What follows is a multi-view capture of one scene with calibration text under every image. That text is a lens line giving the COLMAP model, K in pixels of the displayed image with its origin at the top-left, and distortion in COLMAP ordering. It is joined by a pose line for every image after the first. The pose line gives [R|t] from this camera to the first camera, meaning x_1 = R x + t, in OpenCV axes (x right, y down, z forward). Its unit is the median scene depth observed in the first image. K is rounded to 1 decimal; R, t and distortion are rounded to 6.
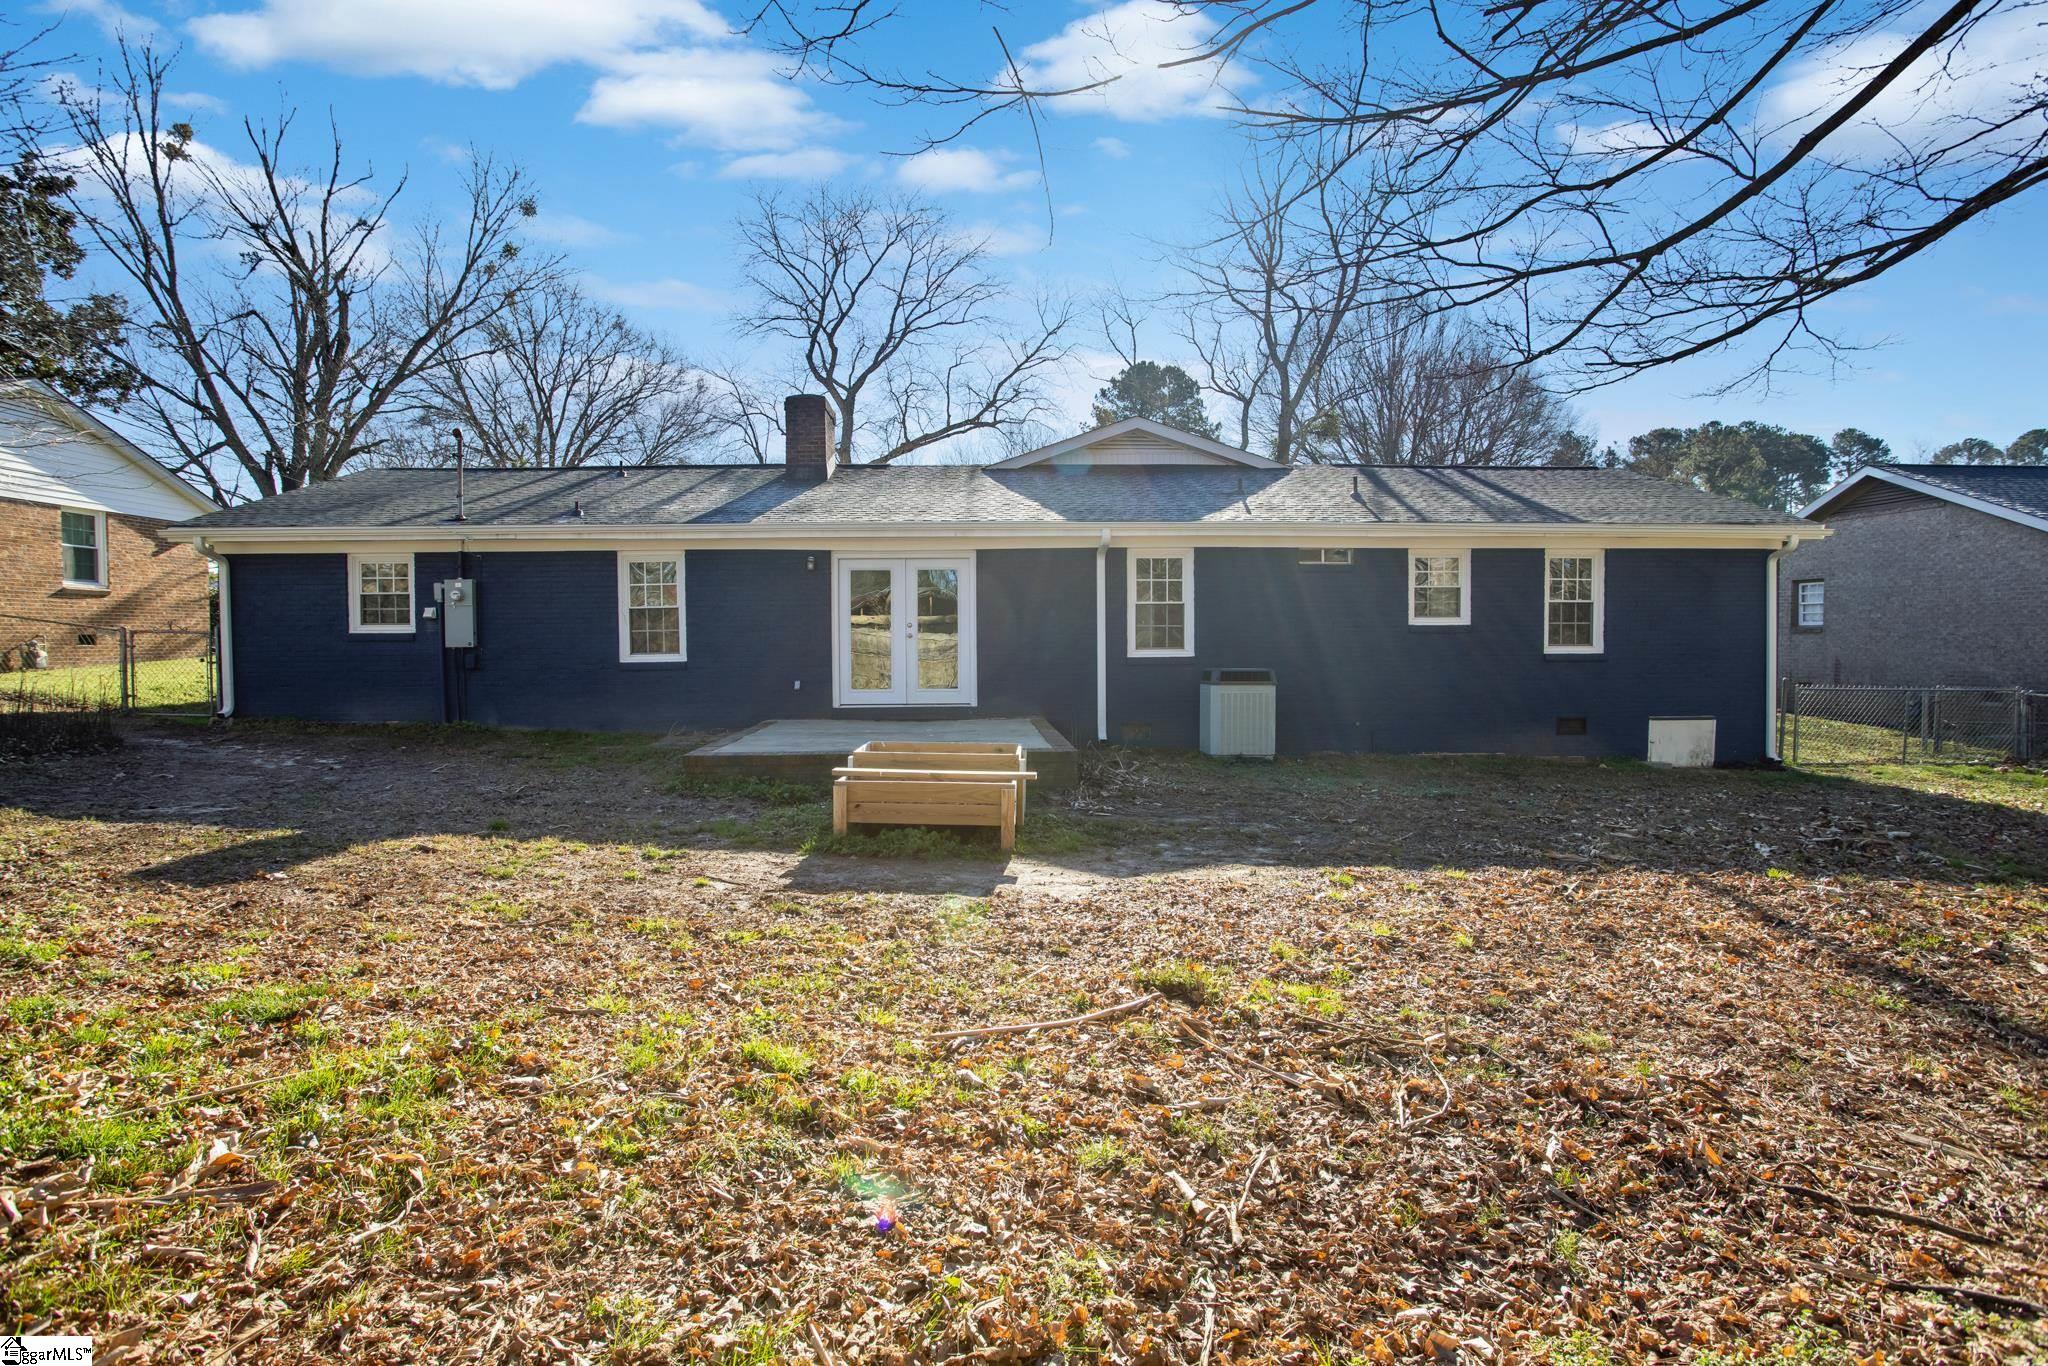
lens RADIAL K [[1100.0, 0, 1026.3], [0, 1100.0, 708.9], [0, 0, 1]] dist [-0.032394, 0.000767]
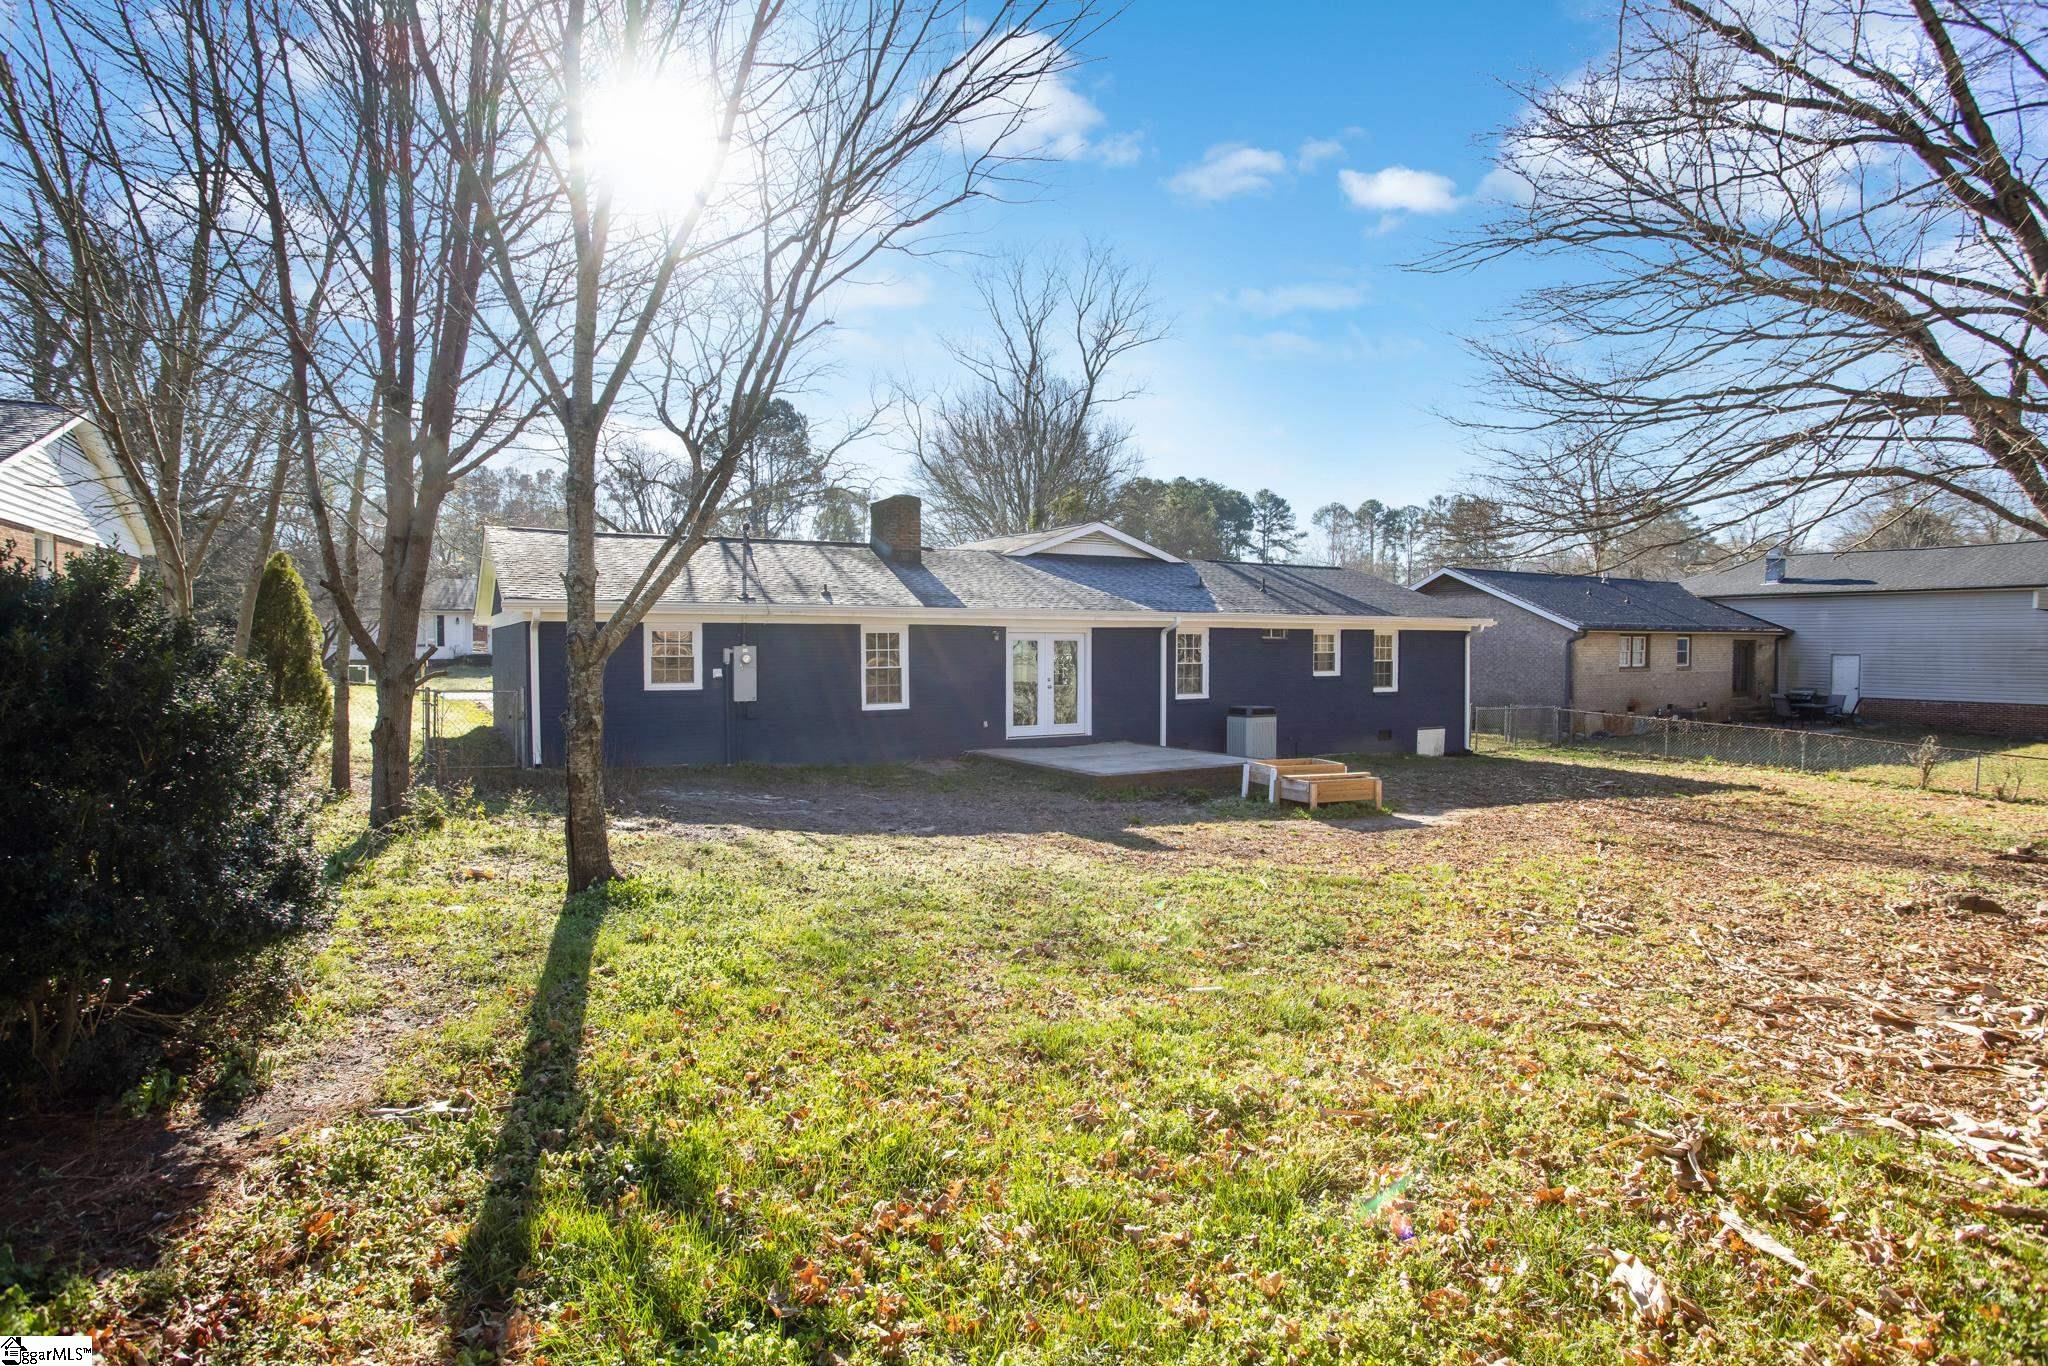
lens RADIAL K [[1100.0, 0, 1026.3], [0, 1100.0, 708.9], [0, 0, 1]] dist [-0.032394, 0.000767]
pose [[0.872922, -0.022021, 0.487363, -0.820616], [0.018177, 0.999755, 0.012615, -0.056504], [-0.487521, -0.002153, 0.873109, -0.215771]]
